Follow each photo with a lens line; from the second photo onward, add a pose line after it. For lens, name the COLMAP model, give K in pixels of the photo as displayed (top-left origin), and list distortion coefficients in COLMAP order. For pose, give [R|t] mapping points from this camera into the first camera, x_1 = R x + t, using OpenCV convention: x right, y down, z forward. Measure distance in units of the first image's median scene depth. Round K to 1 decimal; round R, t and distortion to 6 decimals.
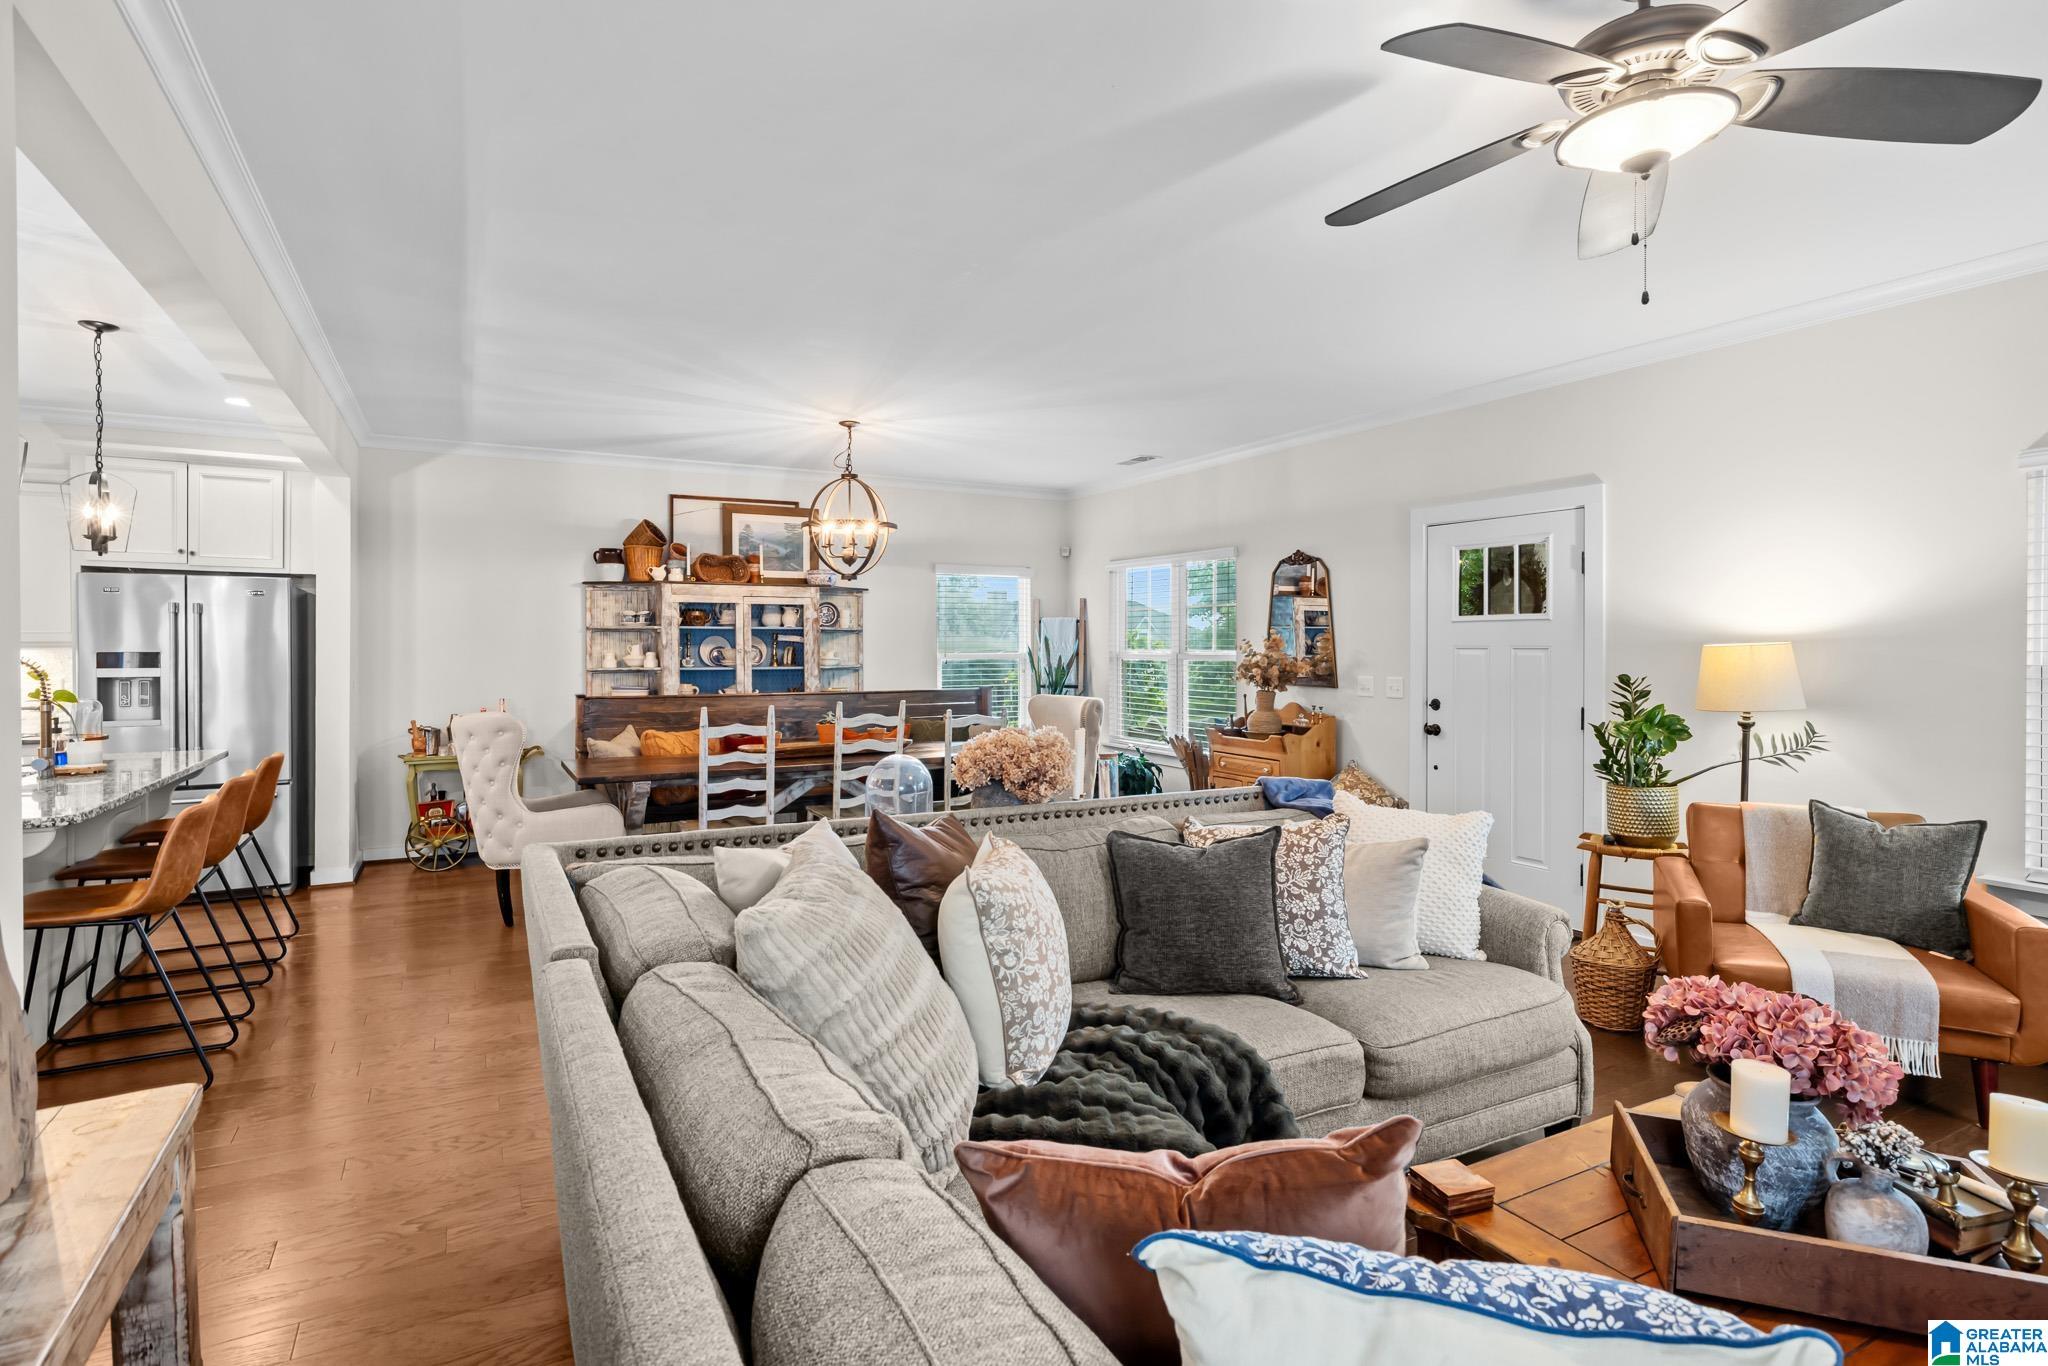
lens RADIAL K [[1040.1, 0, 1020.9], [0, 1040.1, 653.3], [0, 0, 1]] dist [0.001970, 0.001402]
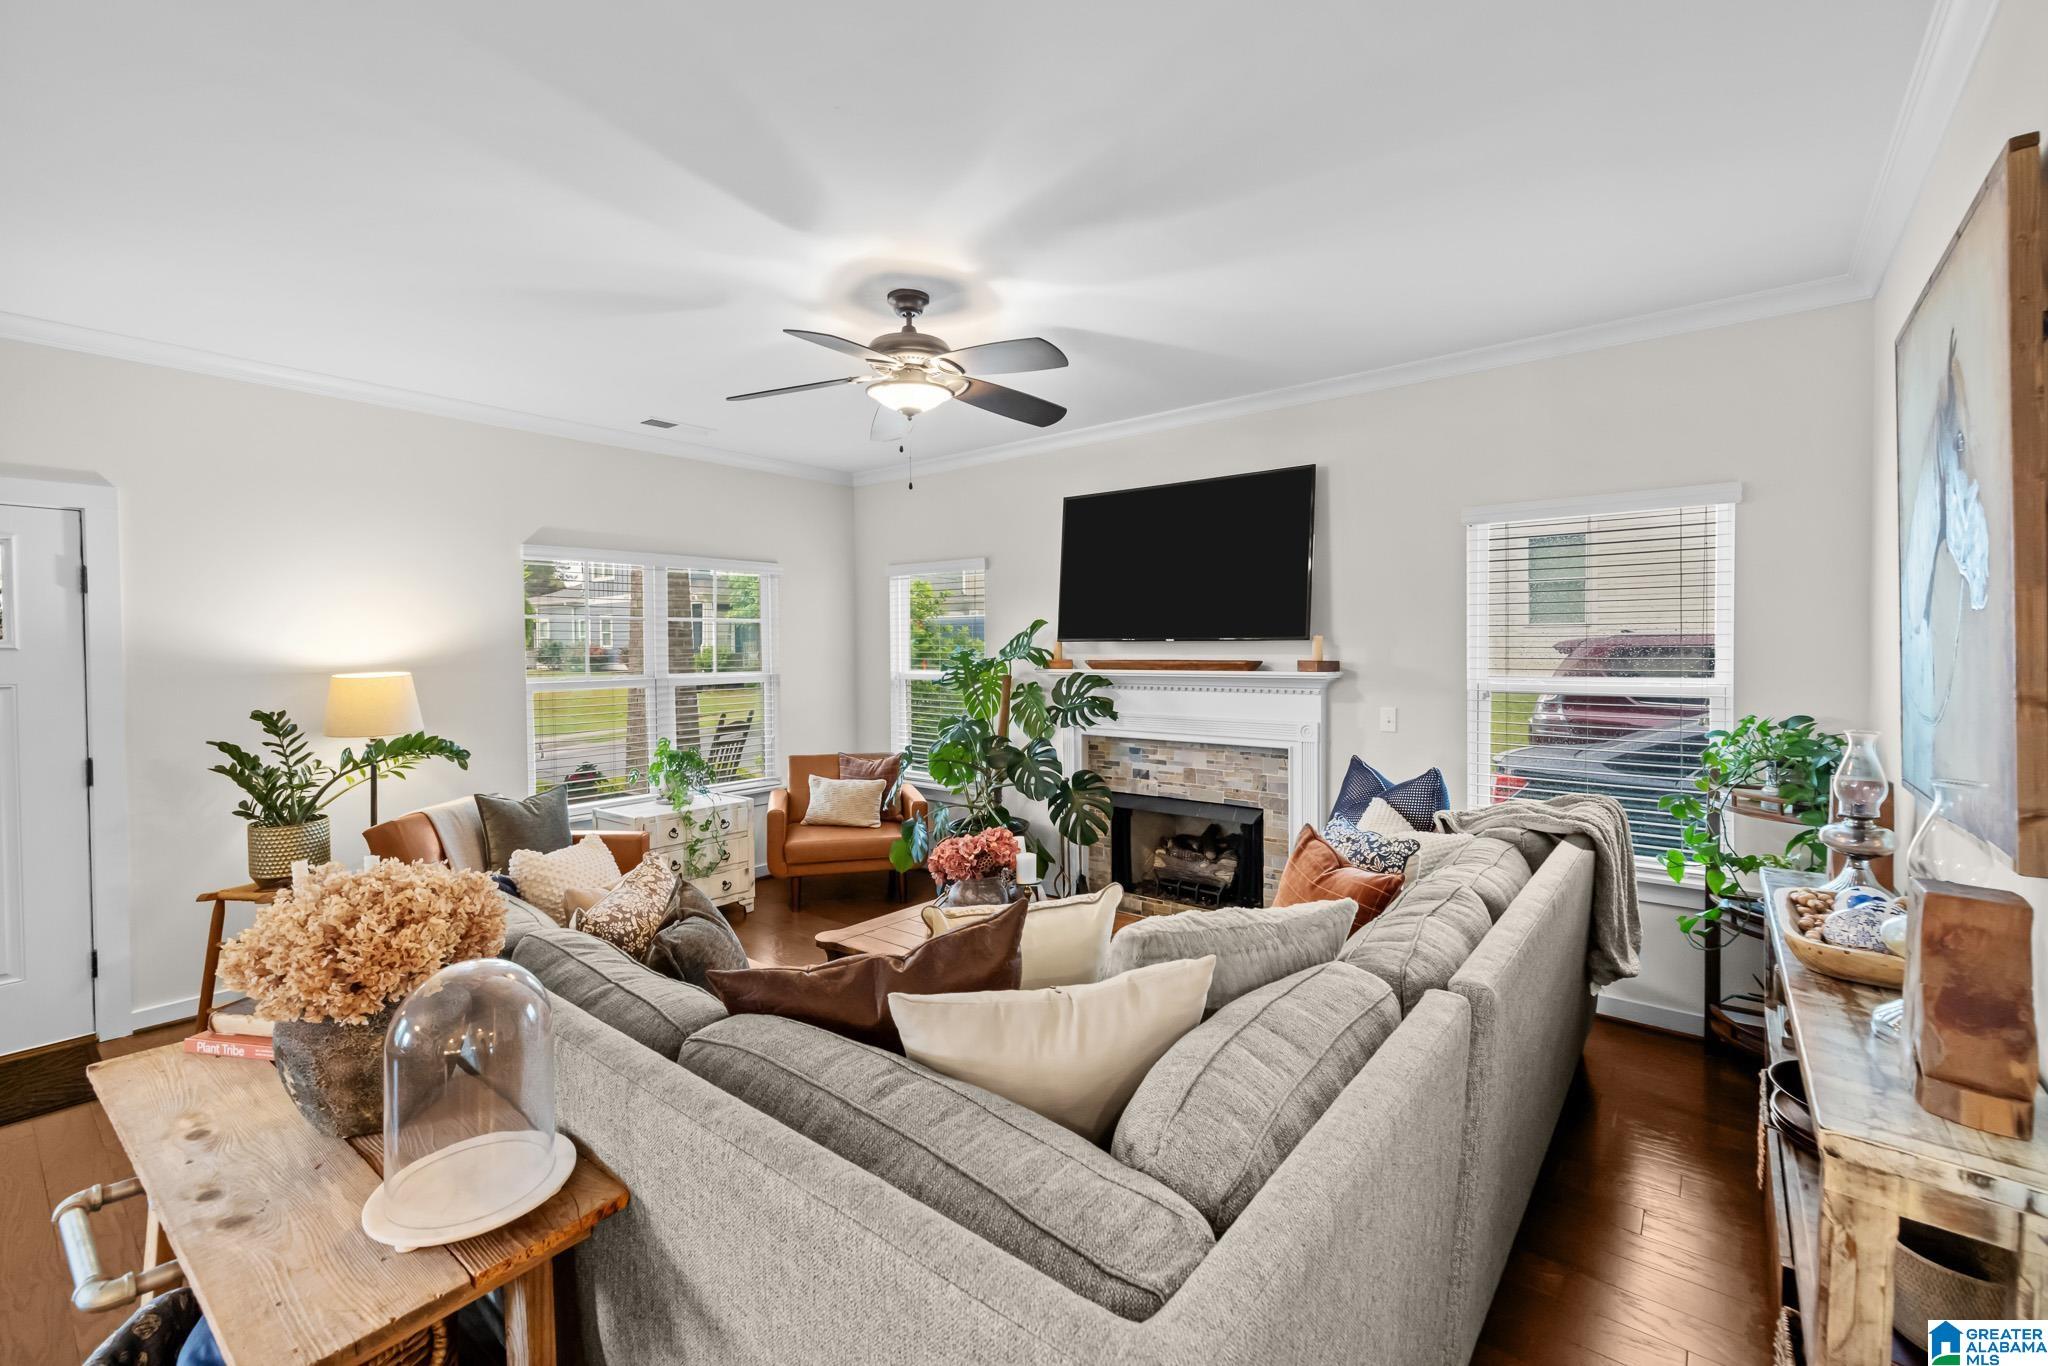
lens RADIAL K [[882.5, 0, 1022.3], [0, 882.5, 667.0], [0, 0, 1]] dist [0.006643, -0.000141]
pose [[-0.391062, -0.014159, 0.920255, -0.308220], [0.014620, 0.999660, 0.021594, -0.018678], [-0.920248, 0.021899, -0.390722, 0.482995]]
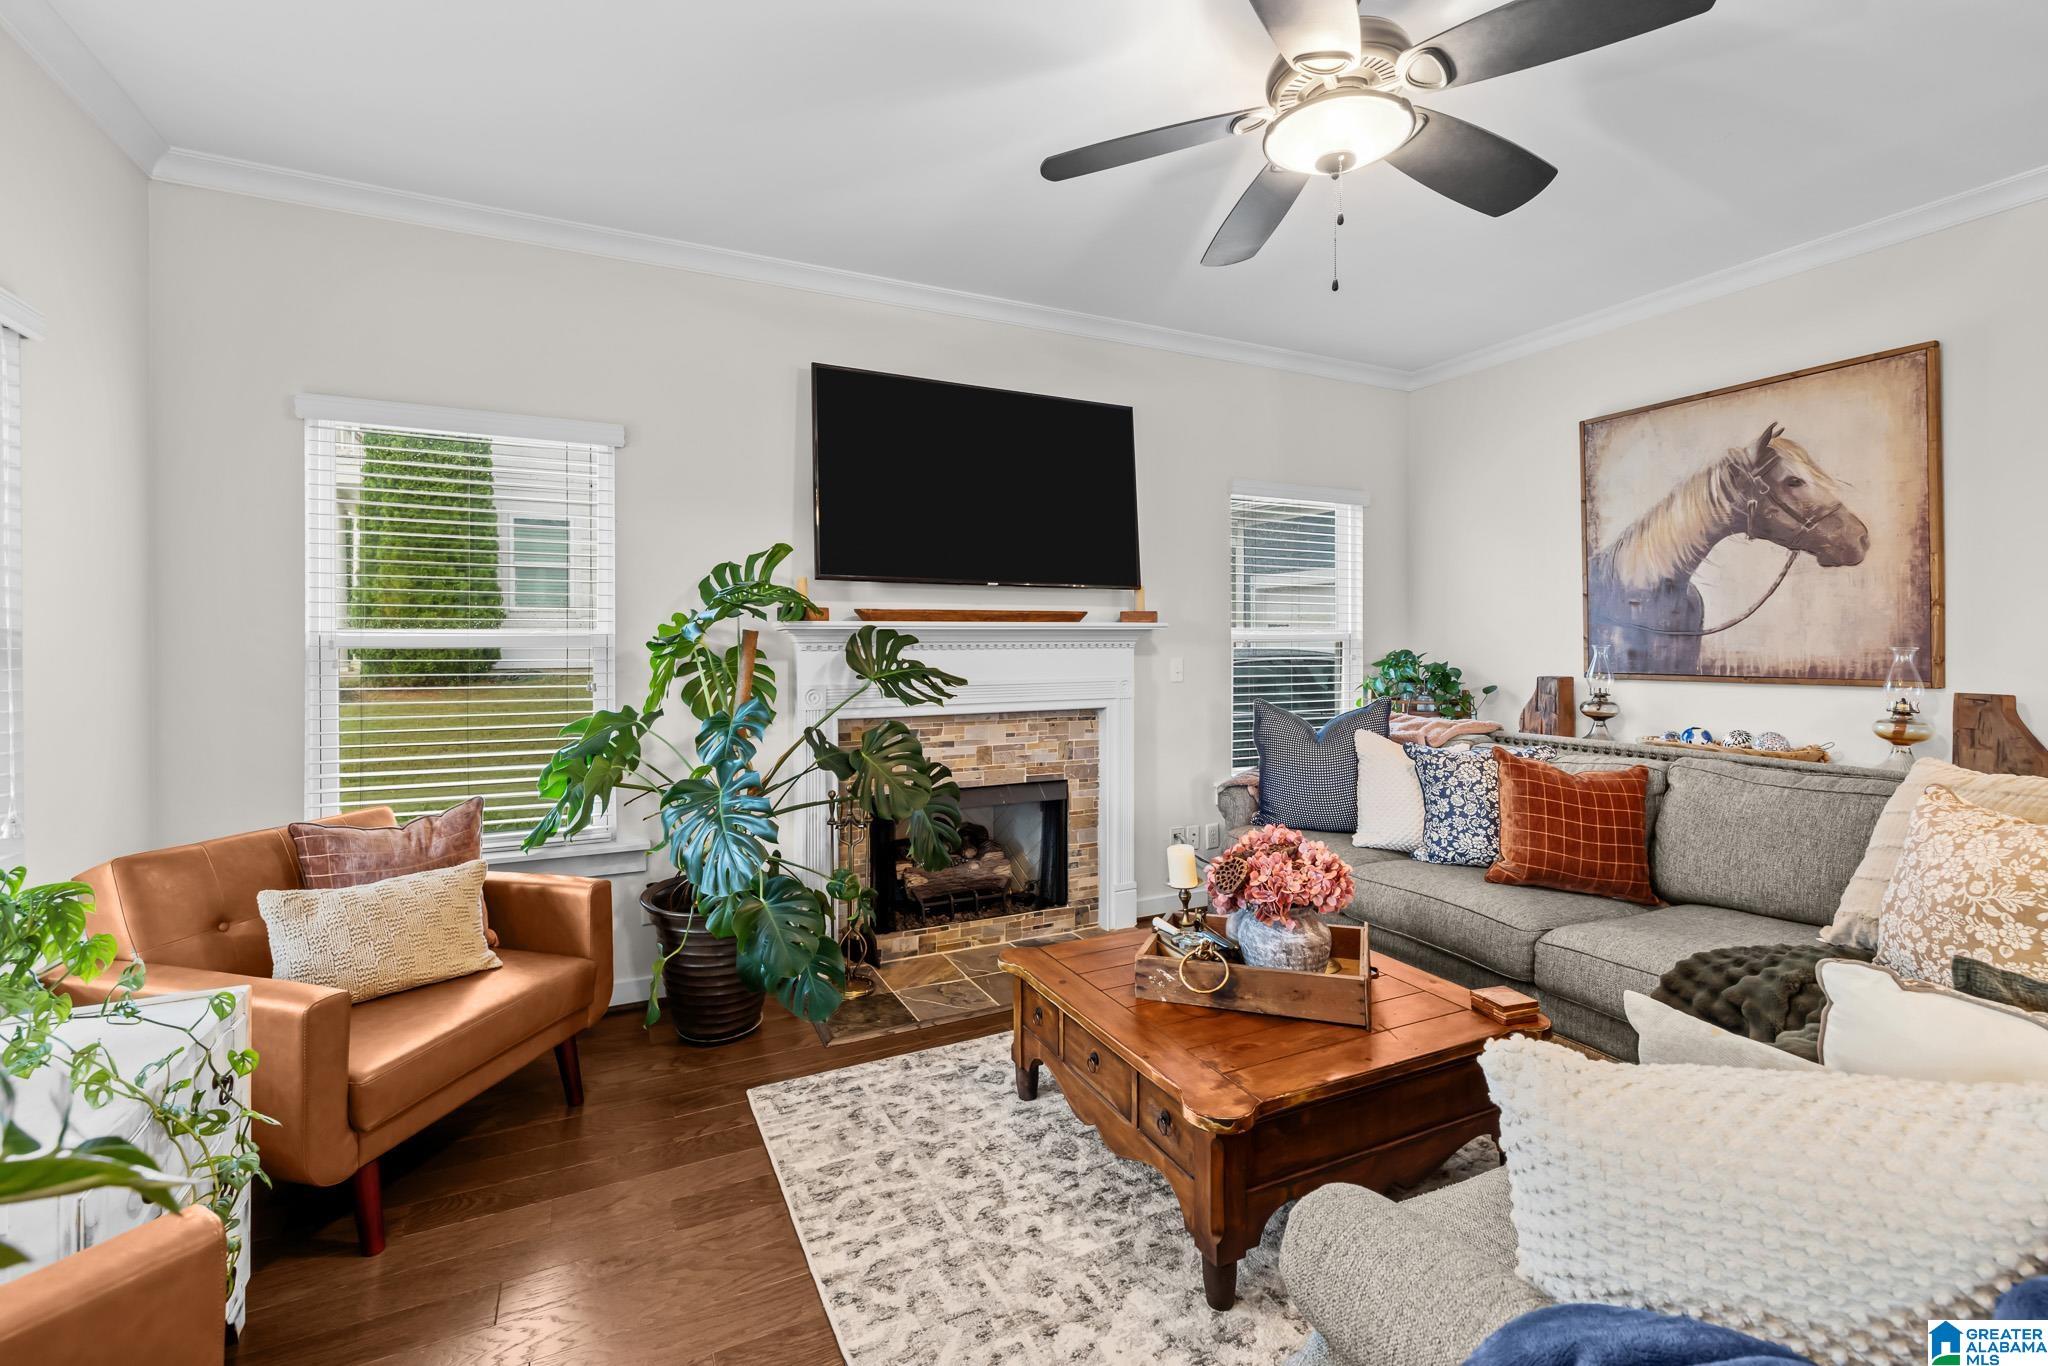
lens RADIAL K [[882.5, 0, 1018.8], [0, 882.5, 636.9], [0, 0, 1]] dist [0.006643, -0.000141]
pose [[-0.999452, 0.006027, 0.032549, 0.297019], [0.006284, 0.999950, 0.007801, 0.007550], [-0.032500, 0.008001, -0.999440, 0.663836]]
